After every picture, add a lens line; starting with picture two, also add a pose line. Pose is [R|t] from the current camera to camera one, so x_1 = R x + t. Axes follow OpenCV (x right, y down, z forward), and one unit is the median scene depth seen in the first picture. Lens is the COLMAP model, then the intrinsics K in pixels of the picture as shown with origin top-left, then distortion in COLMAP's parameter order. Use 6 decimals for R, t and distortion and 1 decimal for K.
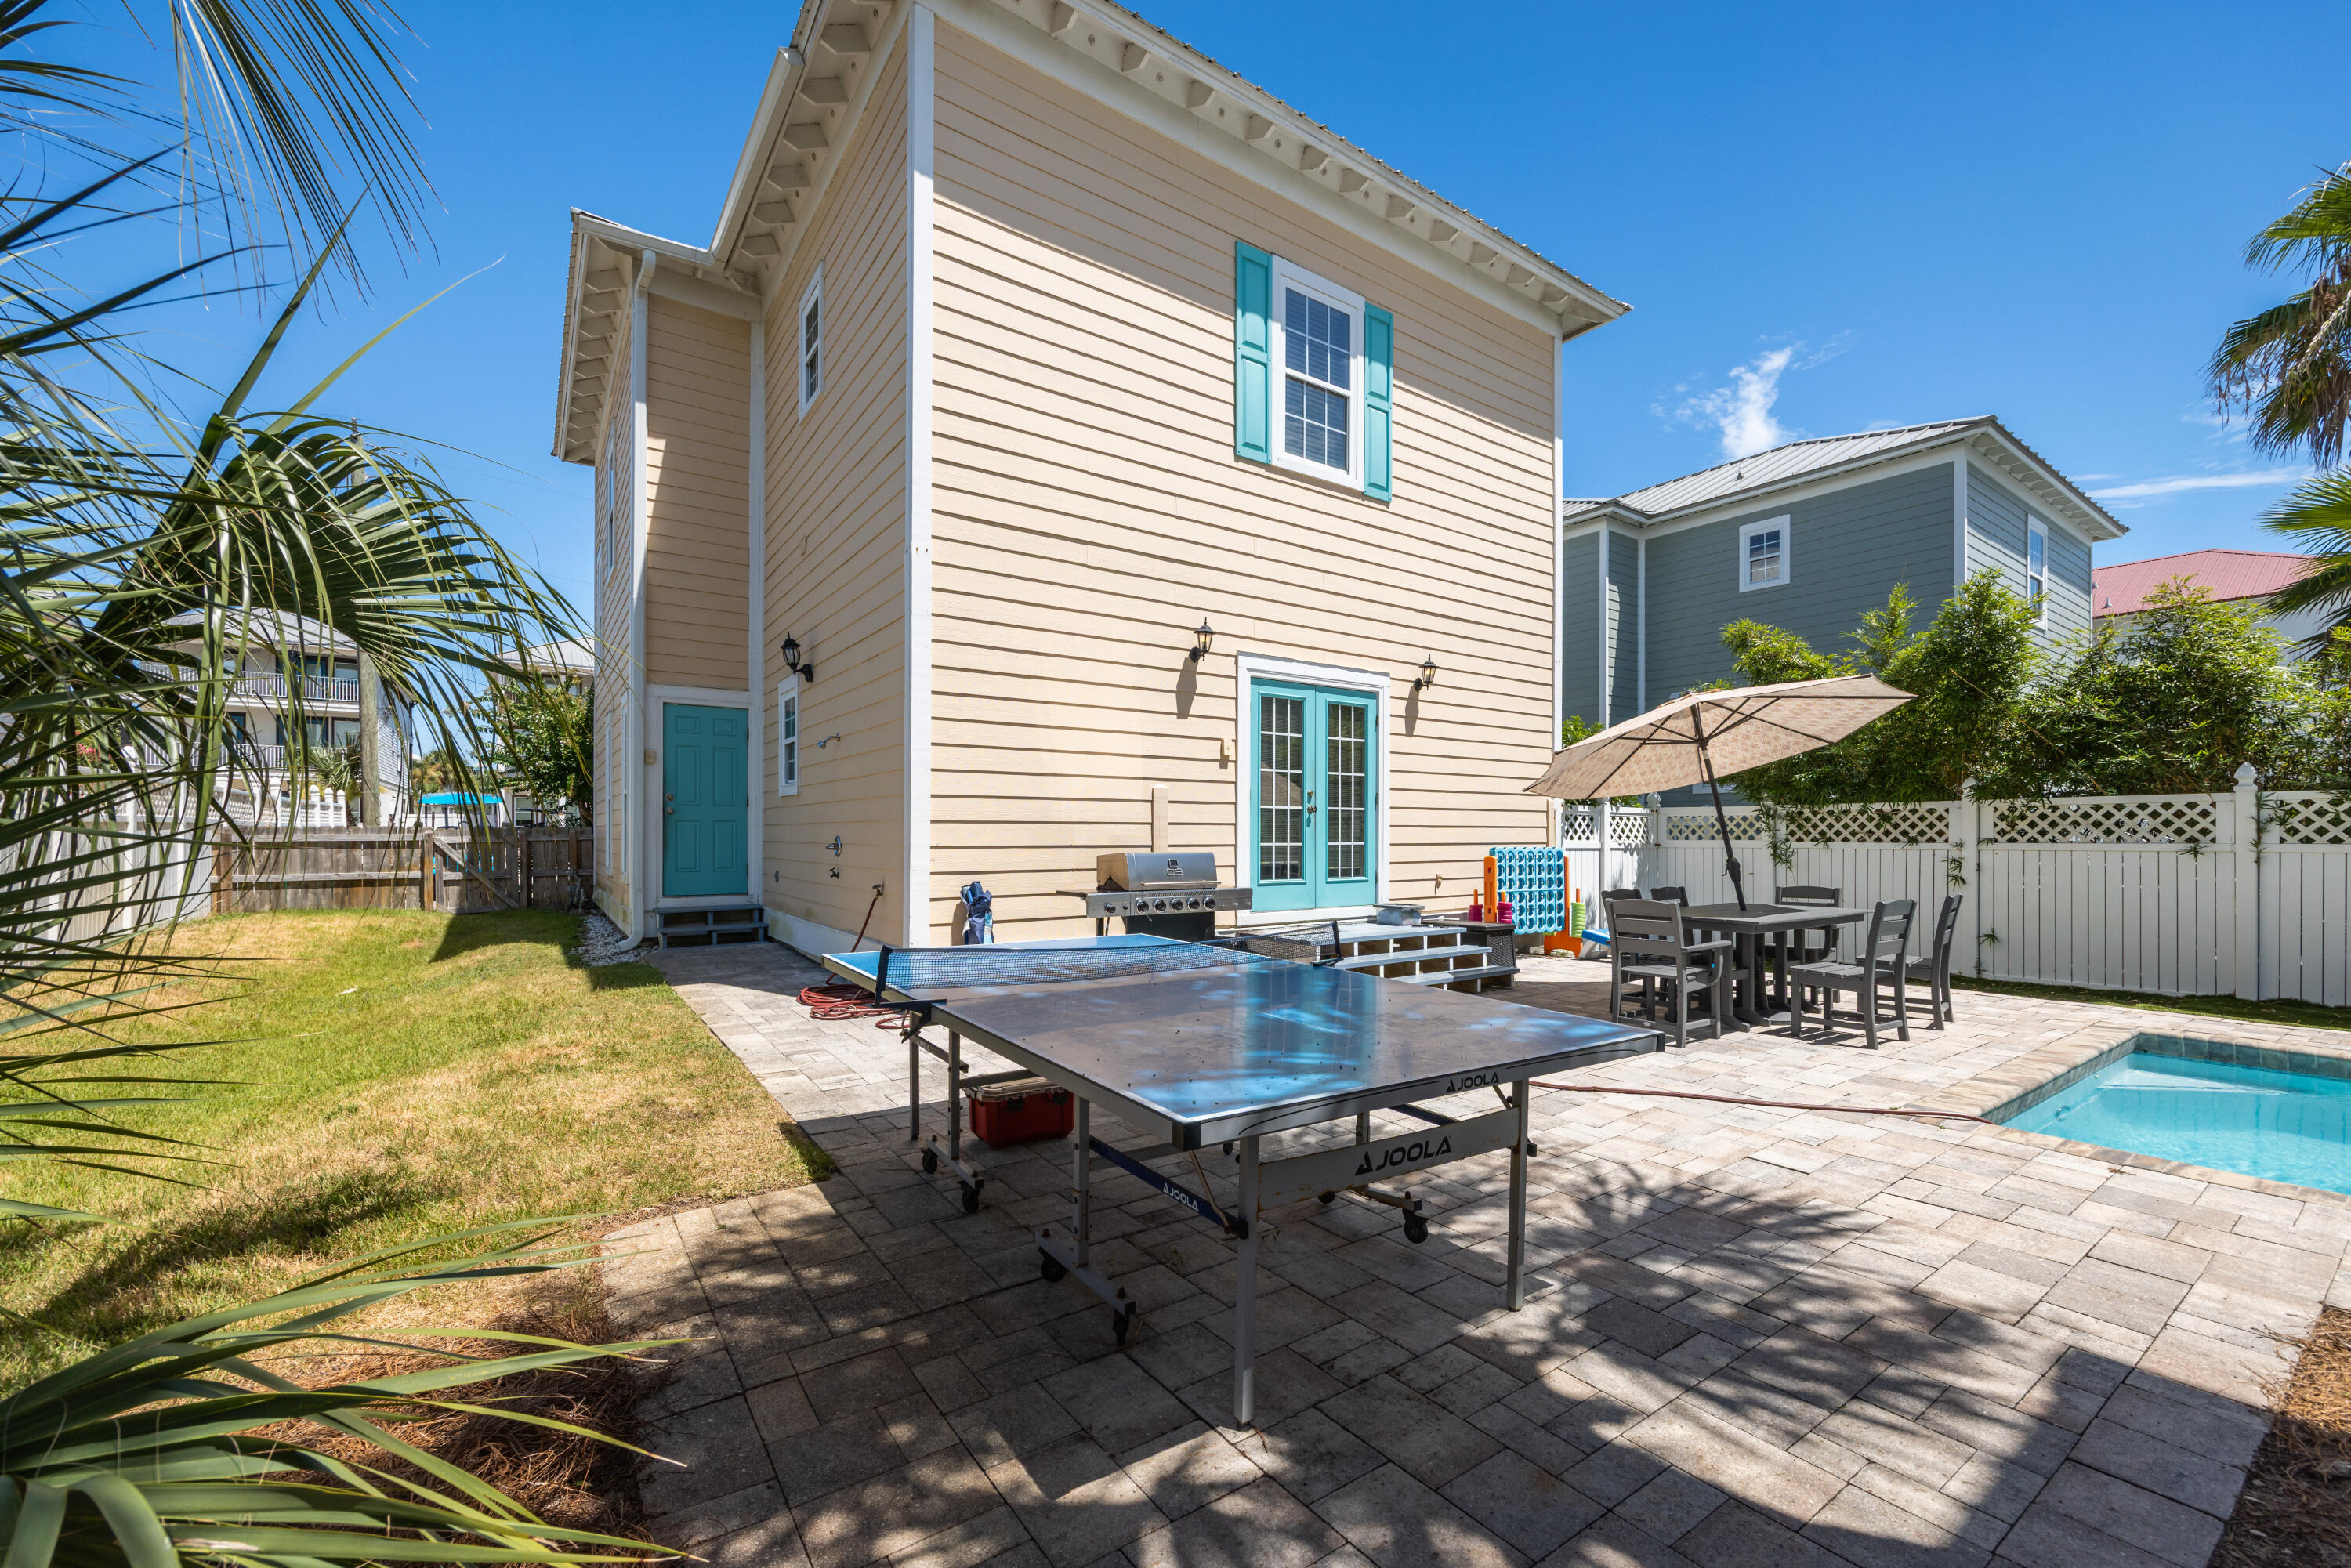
lens RADIAL K [[950.4, 0, 1207.6], [0, 950.4, 830.5], [0, 0, 1]] dist [-0.000258, -0.000273]
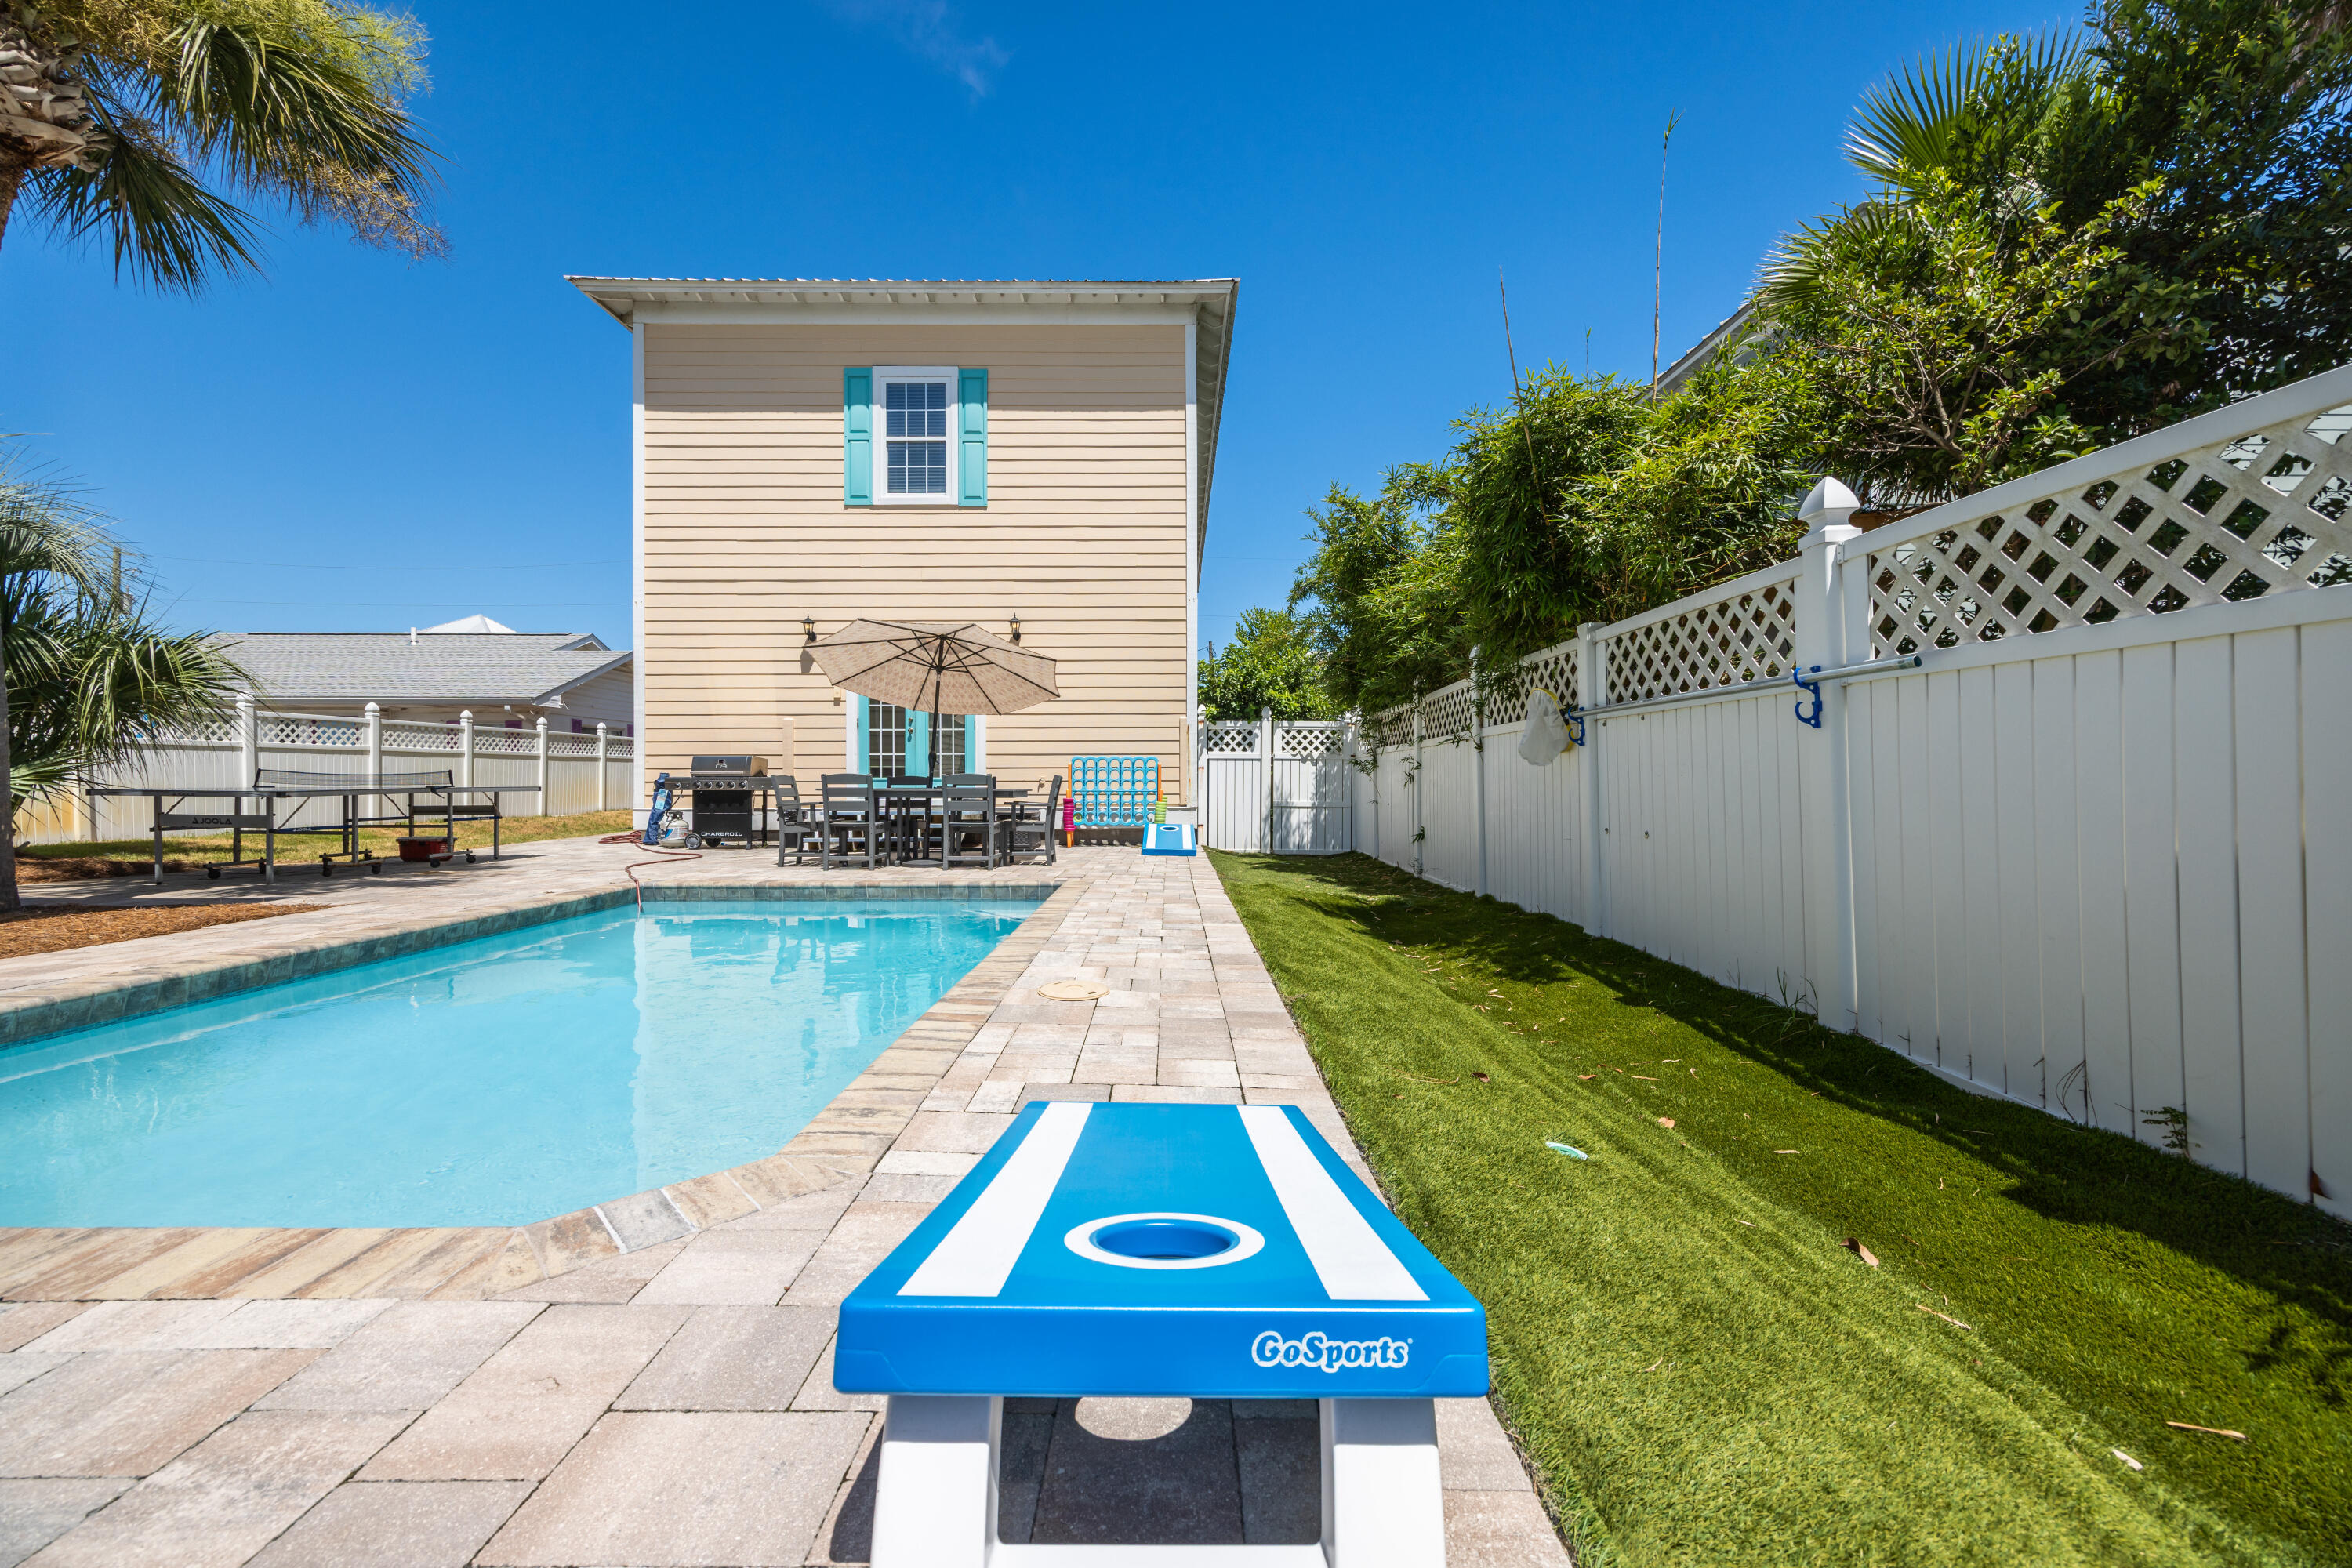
lens RADIAL K [[899.8, 0, 1181.4], [0, 899.8, 782.0], [0, 0, 1]] dist [-0.000407, -0.000037]
pose [[0.813679, -0.003806, -0.581303, 1.271514], [0.005638, 0.999983, 0.001344, 0.058451], [0.581288, -0.004372, 0.813686, 0.109517]]
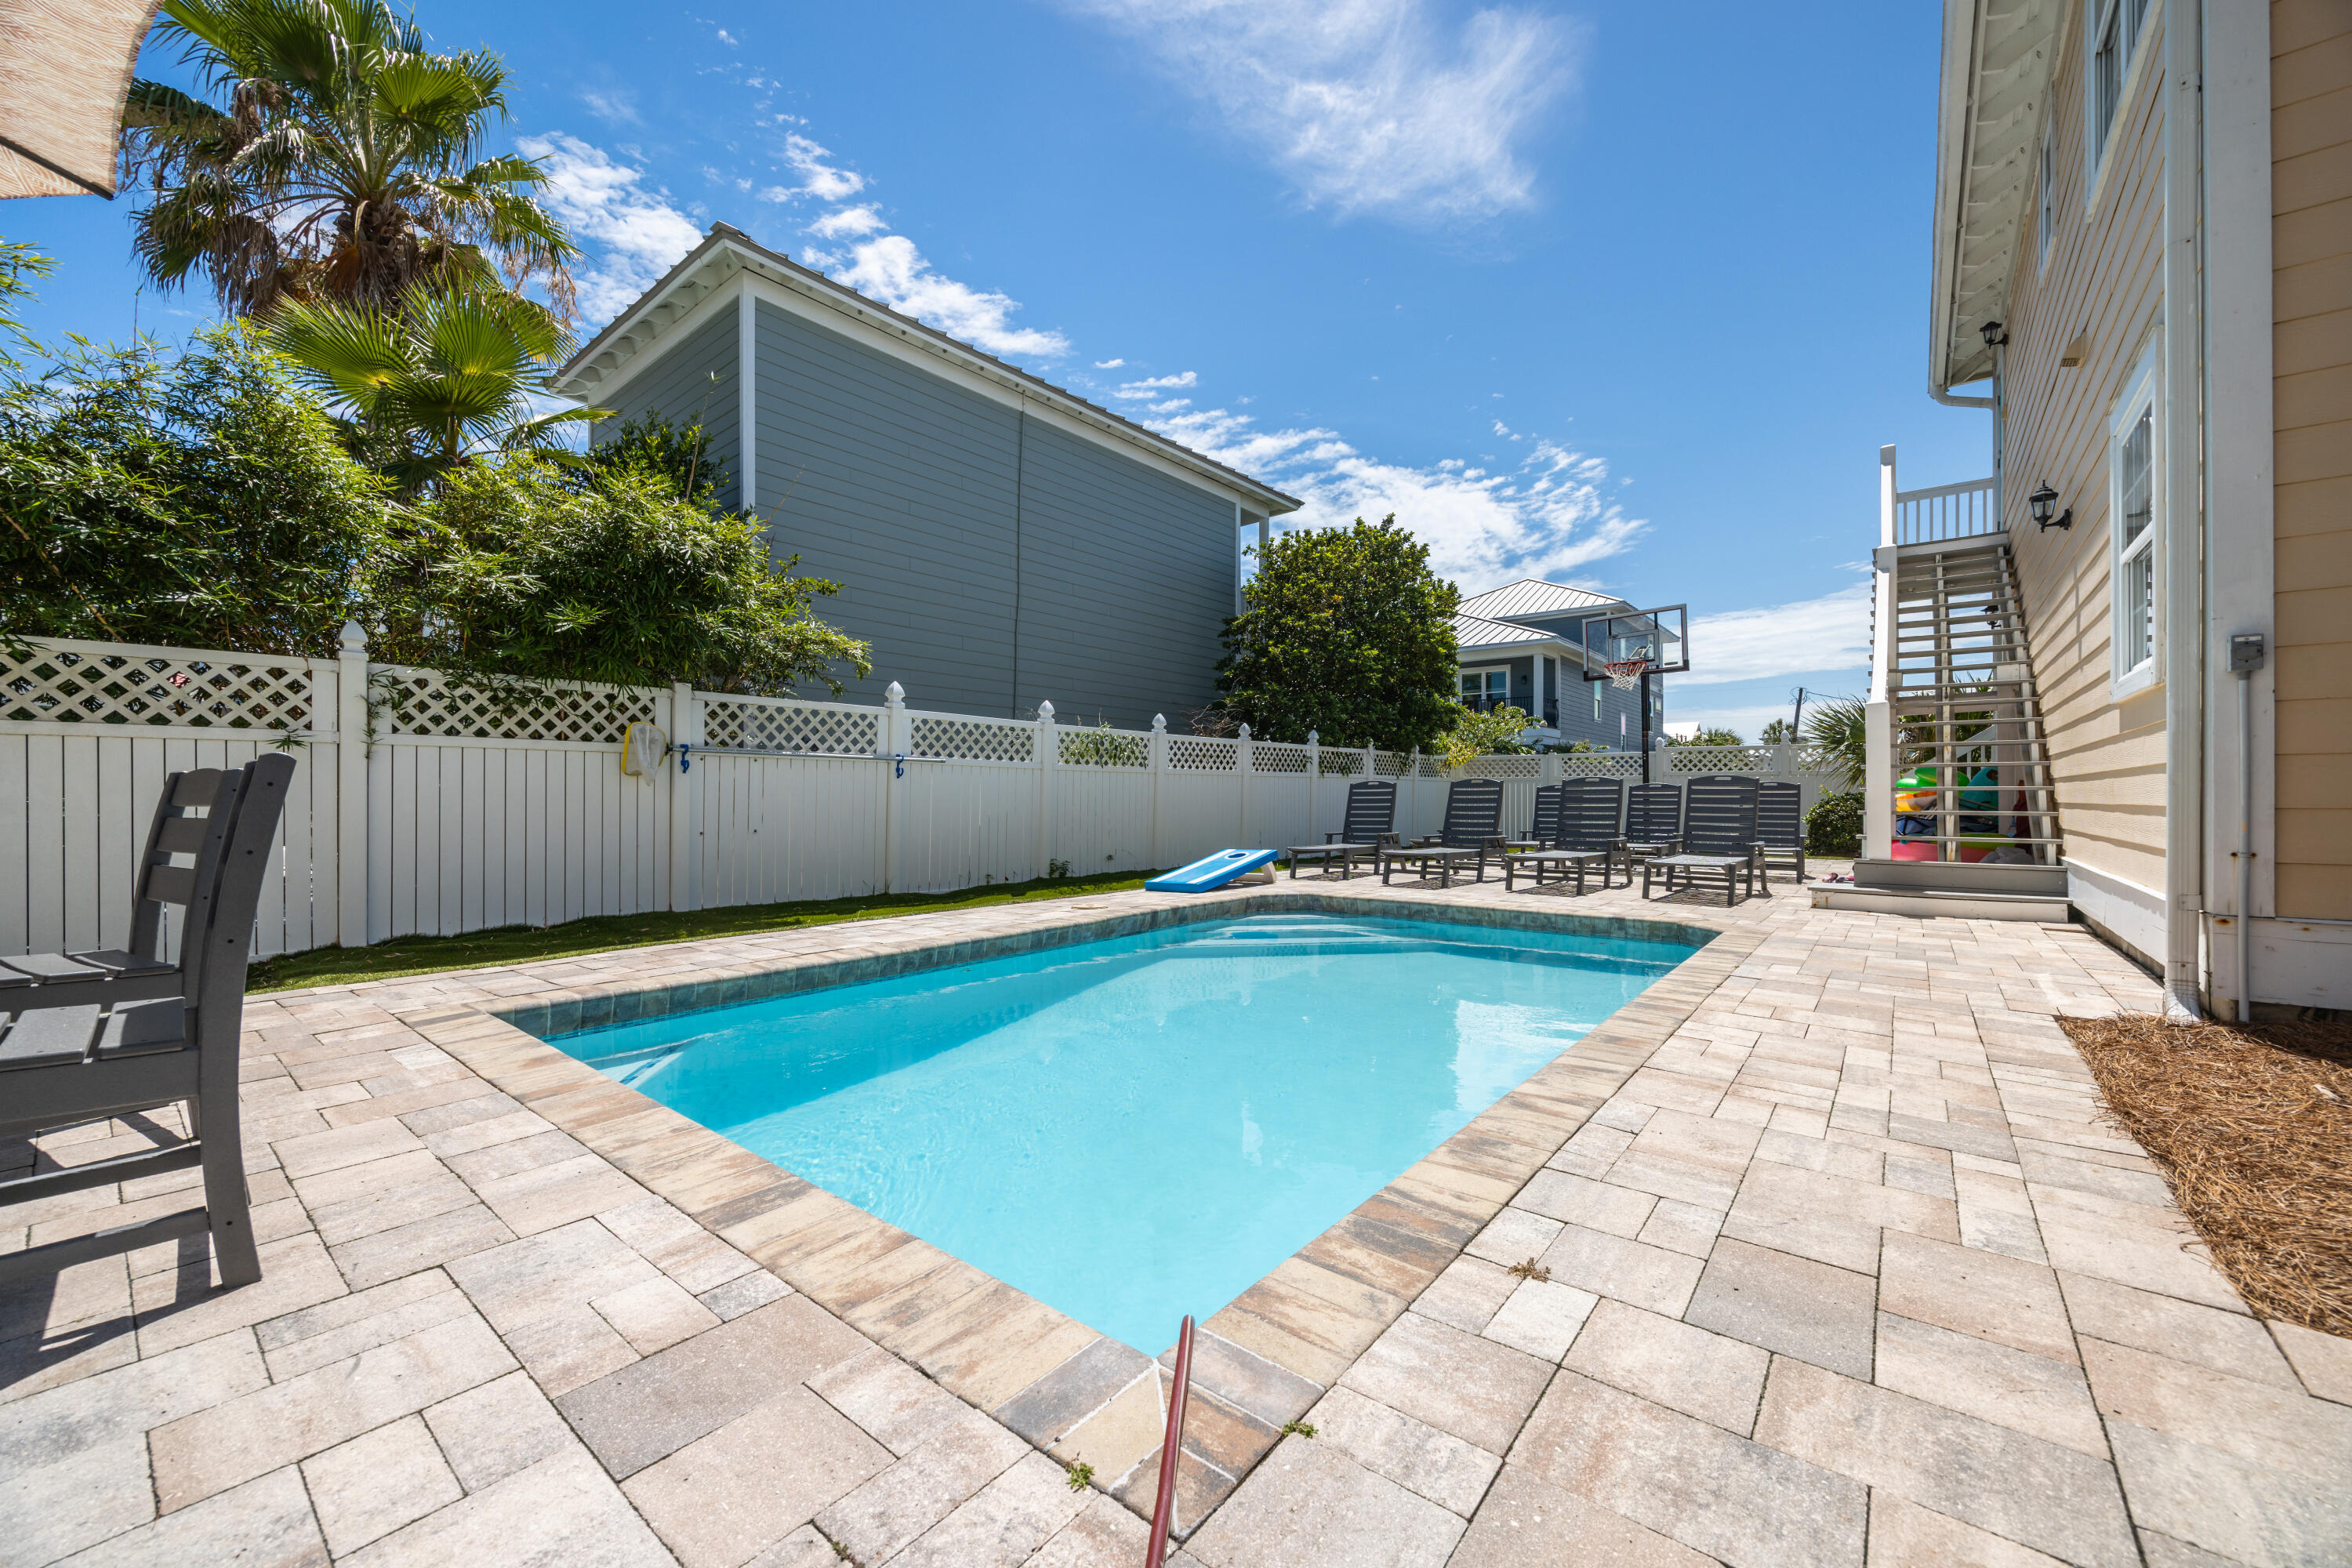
lens RADIAL K [[905.1, 0, 1176.8], [0, 905.1, 799.0], [0, 0, 1]] dist [-0.000263, -0.000202]
pose [[-0.255412, -0.003204, 0.966827, 0.246031], [-0.002305, 0.999994, 0.002705, 0.057173], [-0.966830, -0.001538, -0.255418, 0.527553]]
